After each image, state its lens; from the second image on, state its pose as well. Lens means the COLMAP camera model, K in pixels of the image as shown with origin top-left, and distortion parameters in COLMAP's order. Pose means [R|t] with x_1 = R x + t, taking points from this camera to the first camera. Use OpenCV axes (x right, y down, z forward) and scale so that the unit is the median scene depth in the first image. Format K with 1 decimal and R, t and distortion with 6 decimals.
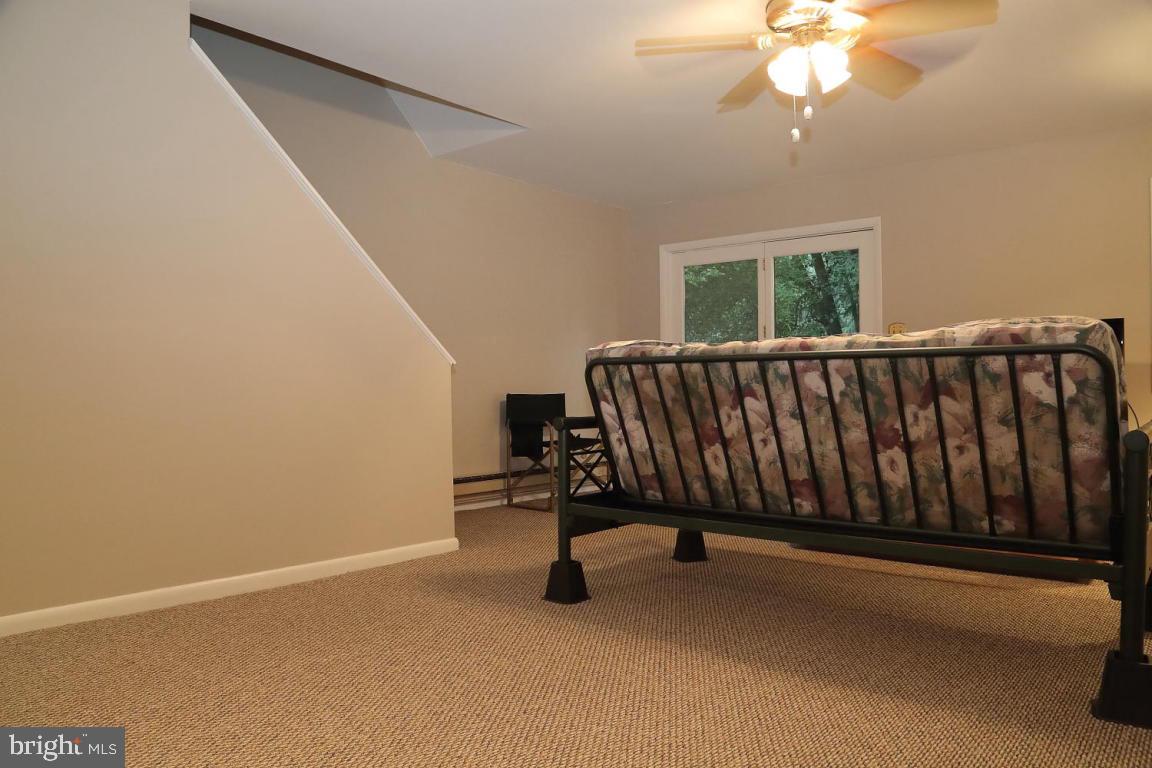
lens RADIAL K [[815.5, 0, 576.0], [0, 815.5, 384.0], [0, 0, 1]] dist [-0.120699, 0.084392]
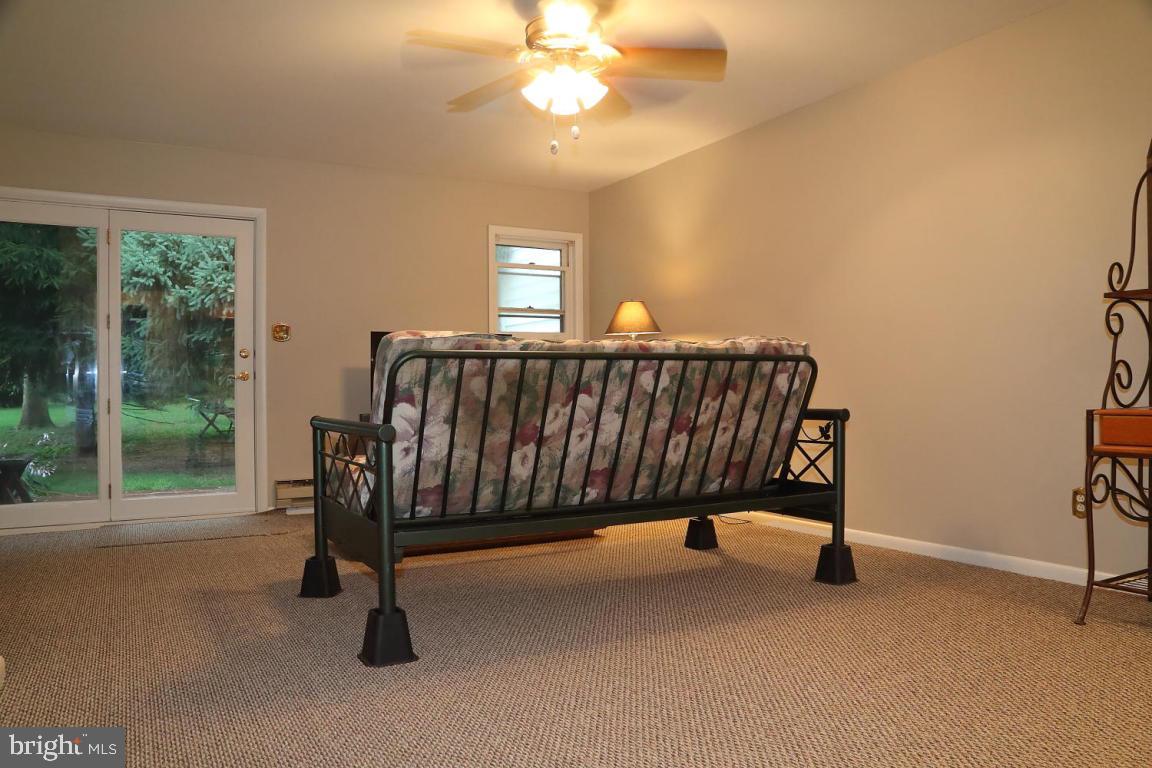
lens RADIAL K [[815.5, 0, 576.0], [0, 815.5, 384.0], [0, 0, 1]] dist [-0.120699, 0.084392]
pose [[0.359698, 0.001572, 0.933067, -0.777533], [0.004629, 0.999983, -0.003469, 0.006983], [-0.933057, 0.005567, 0.359685, 0.648236]]
